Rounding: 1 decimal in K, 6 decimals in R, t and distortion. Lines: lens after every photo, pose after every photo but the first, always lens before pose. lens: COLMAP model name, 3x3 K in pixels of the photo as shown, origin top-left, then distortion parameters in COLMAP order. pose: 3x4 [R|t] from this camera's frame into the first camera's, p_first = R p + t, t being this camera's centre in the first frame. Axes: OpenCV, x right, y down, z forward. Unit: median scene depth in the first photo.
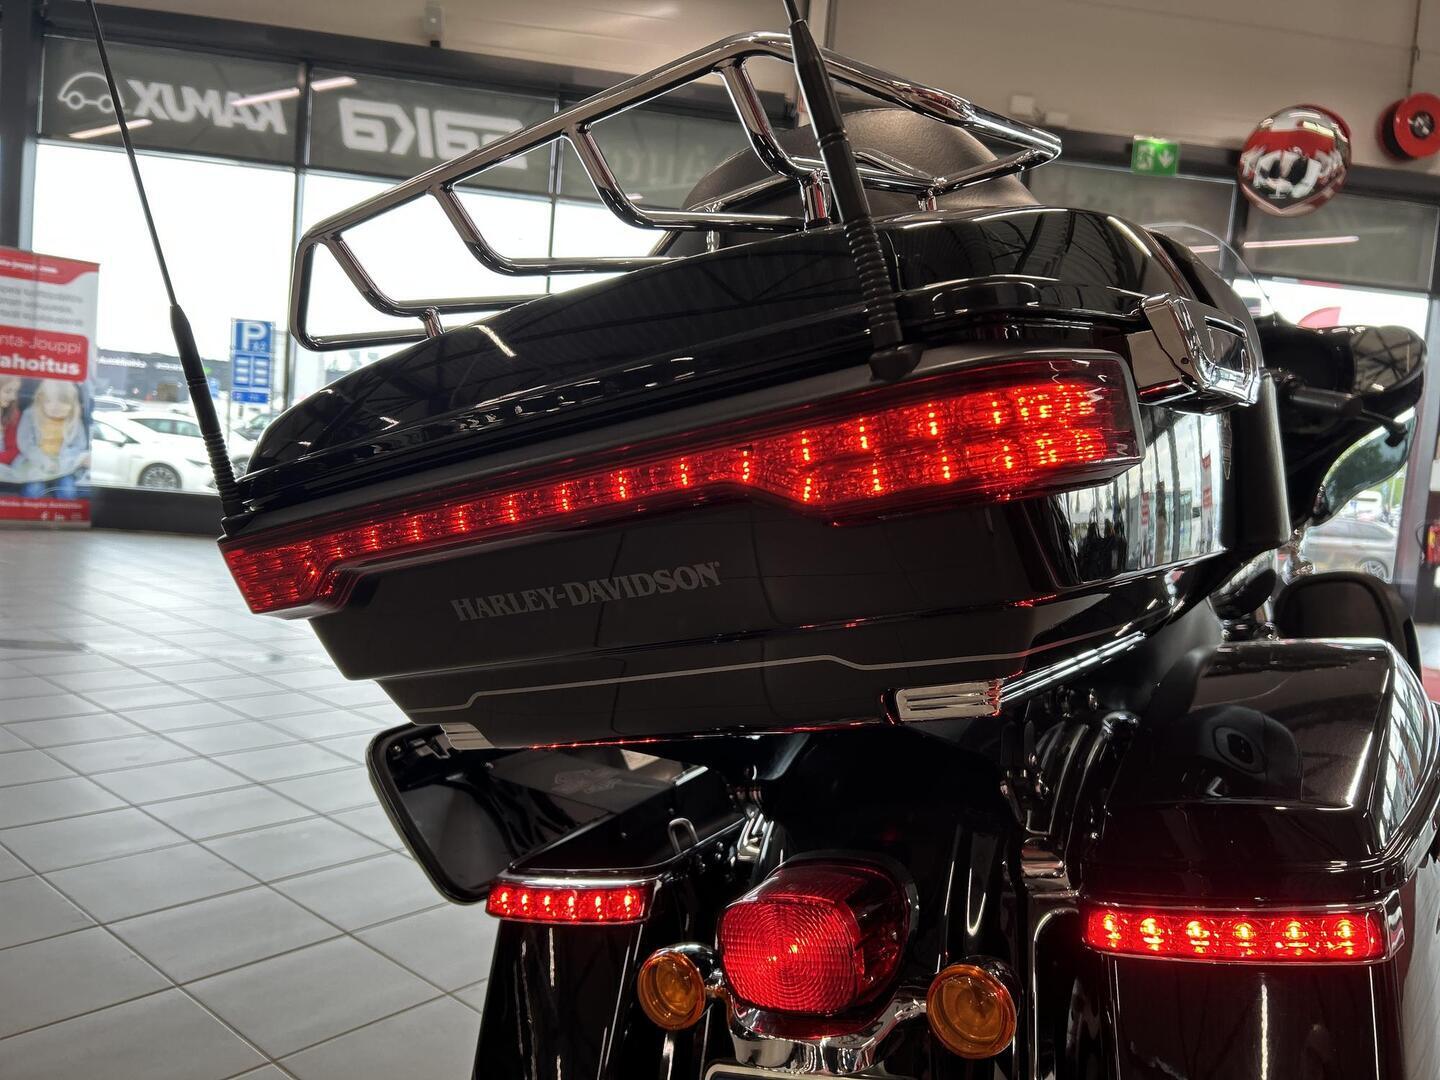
lens RADIAL K [[1136.4, 0, 720.0], [0, 1136.4, 540.0], [0, 0, 1]] dist [0.046191, -0.039016]
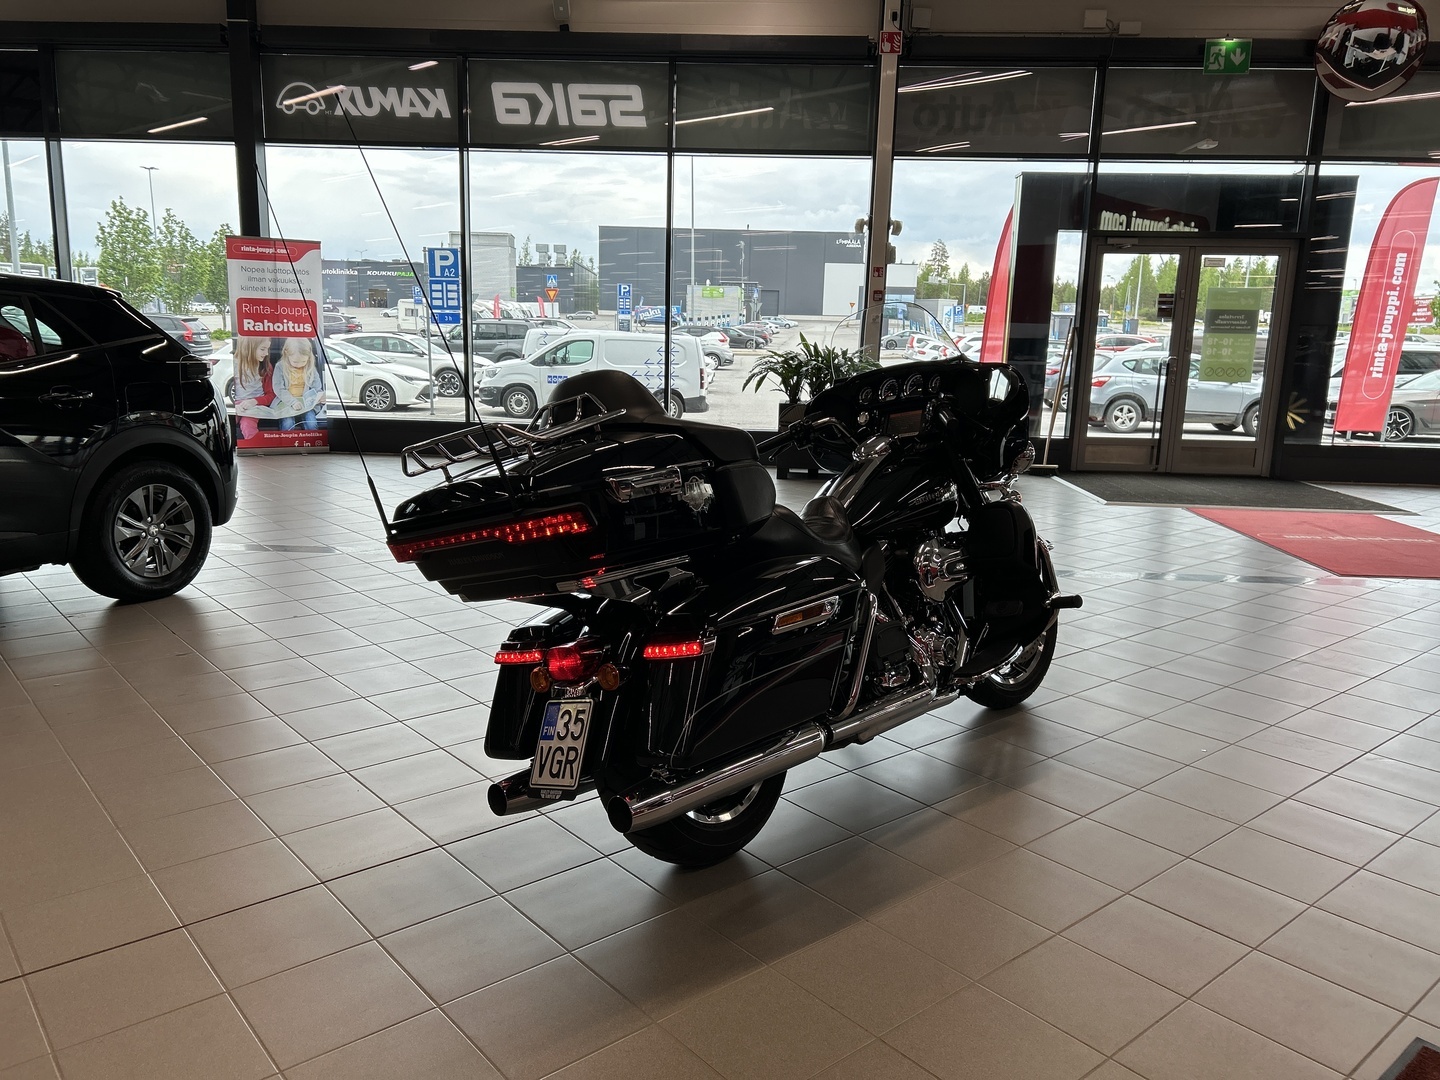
lens RADIAL K [[1136.4, 0, 720.0], [0, 1136.4, 540.0], [0, 0, 1]] dist [0.046191, -0.039016]
pose [[0.984819, -0.026486, -0.171550, 0.100174], [0.045470, 0.993144, 0.107695, -0.029211], [0.167522, -0.113861, 0.979271, -0.193131]]
